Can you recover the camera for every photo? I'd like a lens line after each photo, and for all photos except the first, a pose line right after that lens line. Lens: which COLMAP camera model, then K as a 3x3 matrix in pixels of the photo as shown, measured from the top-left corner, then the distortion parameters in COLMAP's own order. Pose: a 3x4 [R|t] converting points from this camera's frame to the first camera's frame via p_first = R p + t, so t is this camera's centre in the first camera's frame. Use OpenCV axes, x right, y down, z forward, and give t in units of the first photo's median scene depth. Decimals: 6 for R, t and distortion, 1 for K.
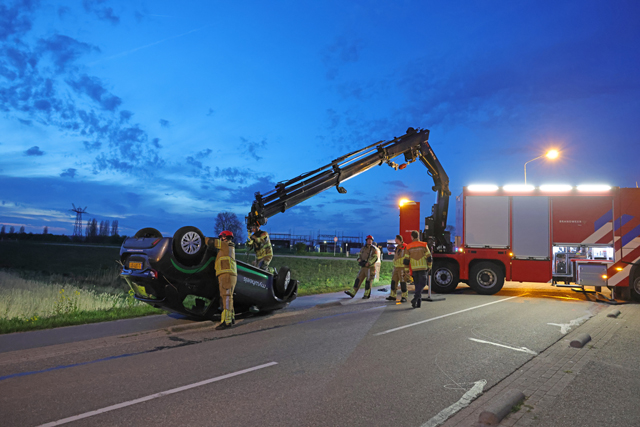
lens RADIAL K [[443.8, 0, 318.3], [0, 443.8, 213.5], [0, 0, 1]] dist [0.007322, 0.010170]
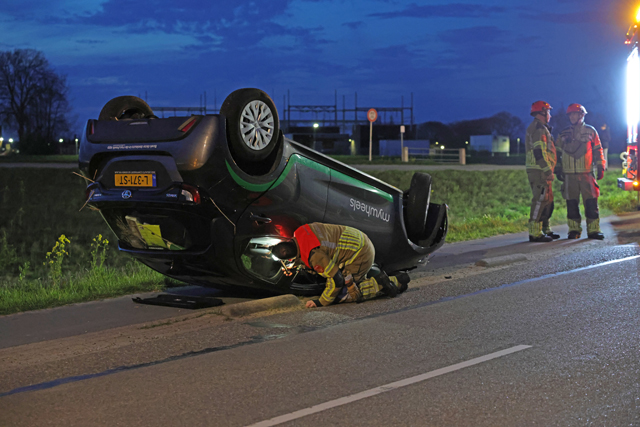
lens RADIAL K [[1279.3, 0, 320.9], [0, 1279.3, 213.7], [0, 0, 1]] dist [0.159191, 0.000000]
pose [[0.998340, -0.044473, 0.036606, -0.269973], [0.039284, 0.990476, 0.131961, -0.014606], [-0.042126, -0.130304, 0.990579, -0.313964]]
